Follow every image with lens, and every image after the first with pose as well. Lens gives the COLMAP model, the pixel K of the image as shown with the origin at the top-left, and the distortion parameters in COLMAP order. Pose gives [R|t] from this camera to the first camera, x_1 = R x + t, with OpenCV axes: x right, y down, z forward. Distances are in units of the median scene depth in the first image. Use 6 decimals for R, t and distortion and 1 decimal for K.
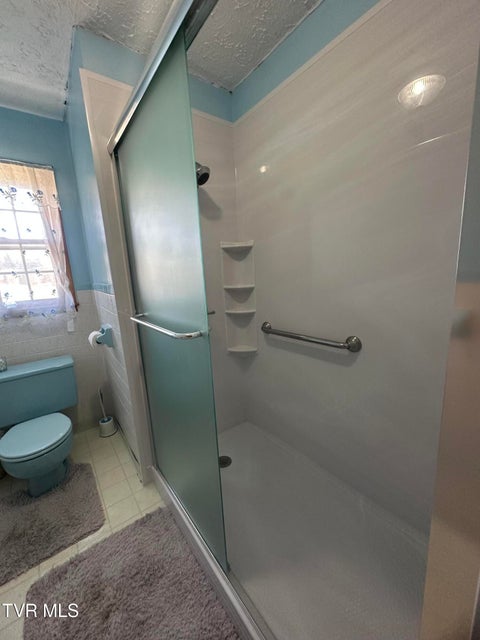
lens RADIAL K [[255.3, 0, 238.4], [0, 255.3, 318.8], [0, 0, 1]] dist [-0.004366, 0.001158]
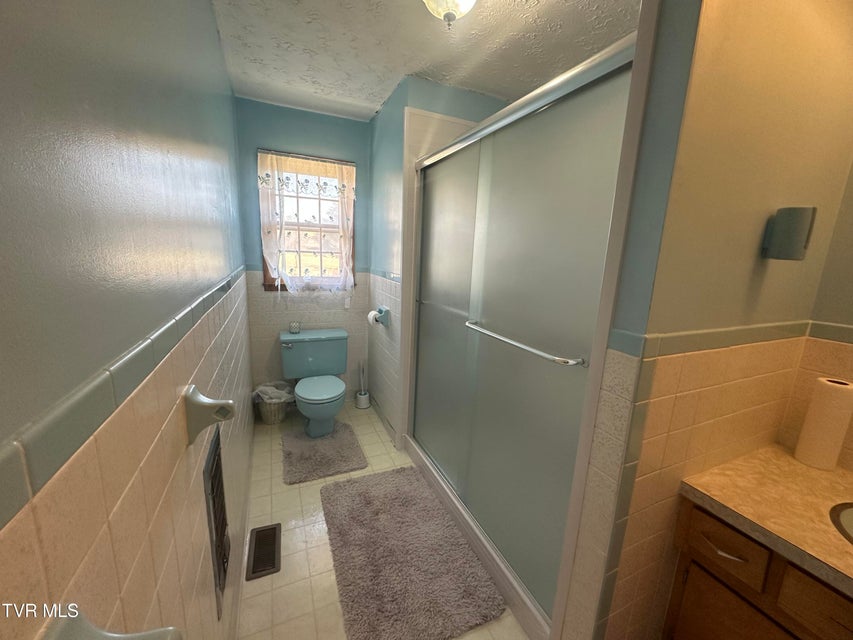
lens RADIAL K [[340.2, 0, 424.7], [0, 340.2, 318.8], [0, 0, 1]] dist [-0.004366, 0.001158]
pose [[0.968383, 0.140418, -0.206198, -0.016771], [-0.139203, 0.990052, 0.020463, 0.020767], [0.207021, 0.008888, 0.978296, -0.441133]]
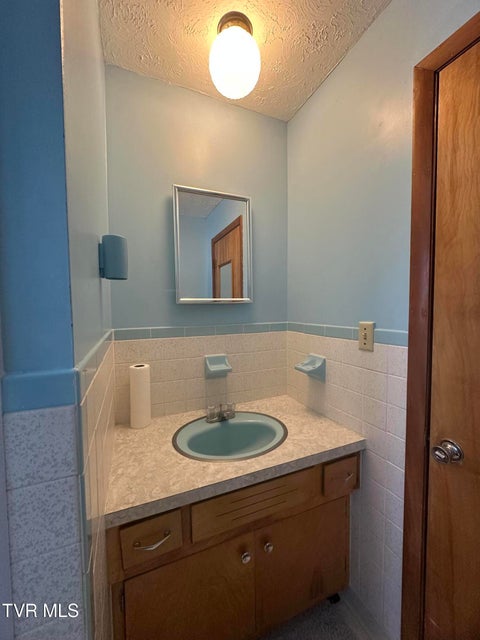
lens RADIAL K [[255.3, 0, 237.9], [0, 255.3, 320.1], [0, 0, 1]] dist [-0.004366, 0.001158]
pose [[0.255194, 0.004693, 0.966878, -0.002565], [0.184257, 0.981427, -0.053395, 0.007946], [-0.949171, 0.191780, 0.249590, -0.139757]]
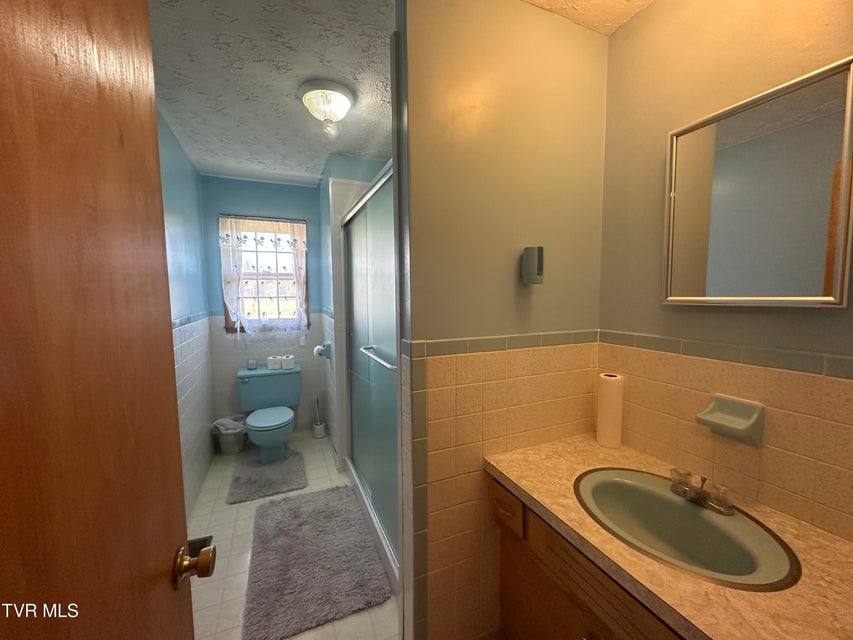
lens RADIAL K [[340.2, 0, 425.2], [0, 340.2, 318.4], [0, 0, 1]] dist [-0.004366, 0.001158]
pose [[0.969725, 0.067658, -0.234640, 0.350447], [-0.092574, 0.990985, -0.096843, 0.027944], [0.225973, 0.115632, 0.967246, -0.556170]]
